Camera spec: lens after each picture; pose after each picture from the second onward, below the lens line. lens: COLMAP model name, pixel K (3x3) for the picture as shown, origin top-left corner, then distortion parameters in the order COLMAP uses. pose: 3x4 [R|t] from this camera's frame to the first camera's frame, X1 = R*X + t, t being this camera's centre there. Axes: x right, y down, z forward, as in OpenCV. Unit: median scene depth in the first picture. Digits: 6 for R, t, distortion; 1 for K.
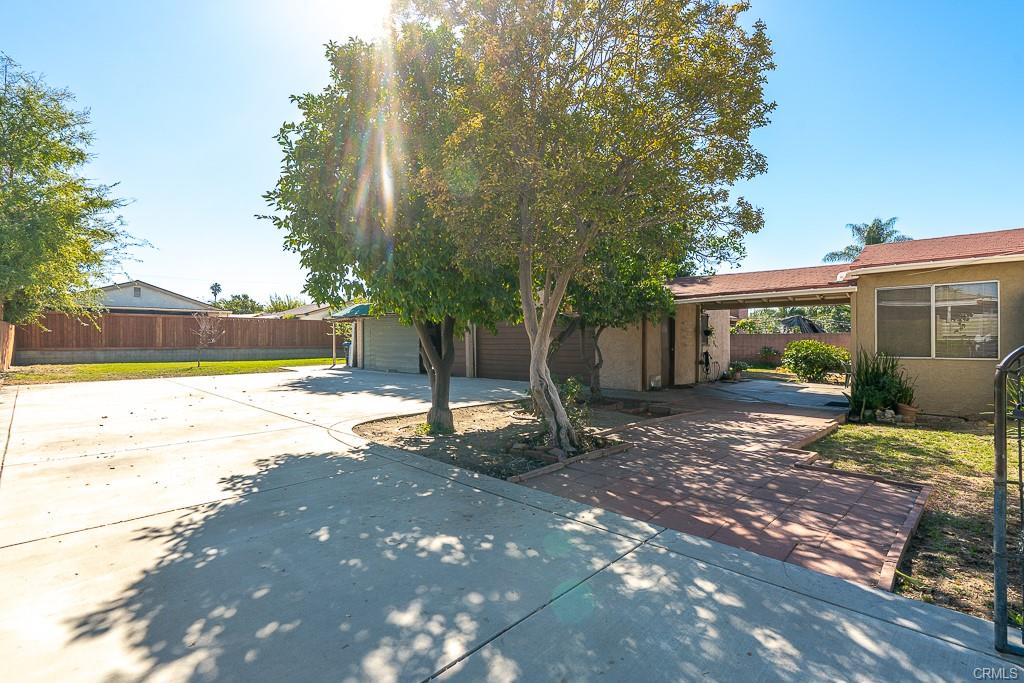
lens RADIAL K [[468.3, 0, 512.0], [0, 468.3, 341.5], [0, 0, 1]] dist [0.000966, 0.000646]
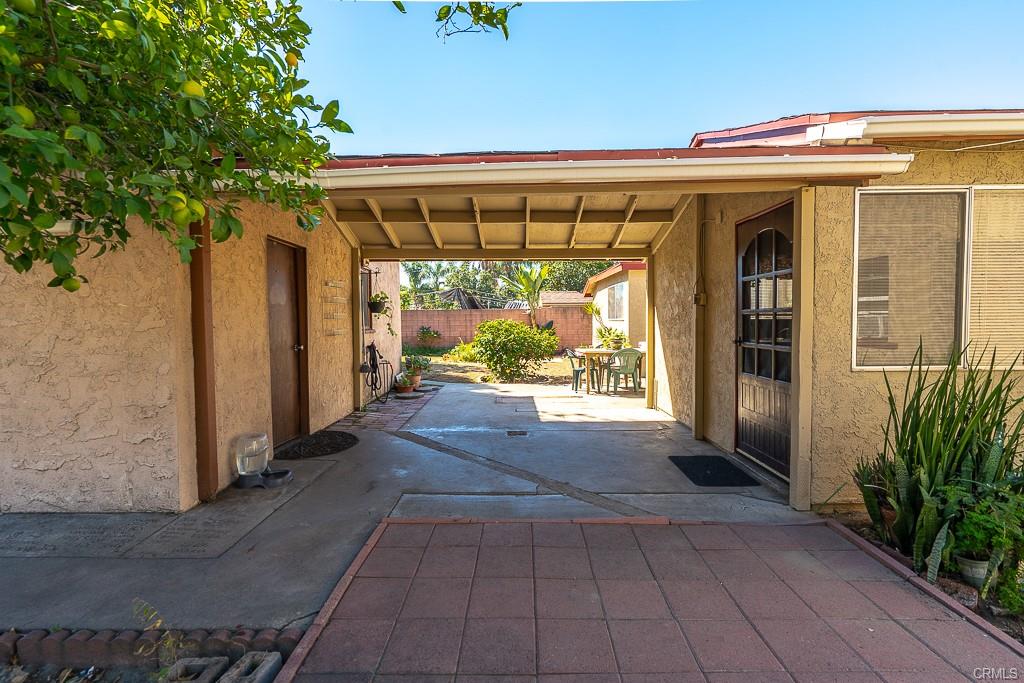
lens RADIAL K [[468.3, 0, 512.0], [0, 468.3, 341.5], [0, 0, 1]] dist [0.000966, 0.000646]
pose [[0.726872, -0.041912, 0.685493, 0.186653], [0.007776, 0.998574, 0.052810, -0.007038], [-0.686729, -0.033056, 0.726162, 0.548997]]
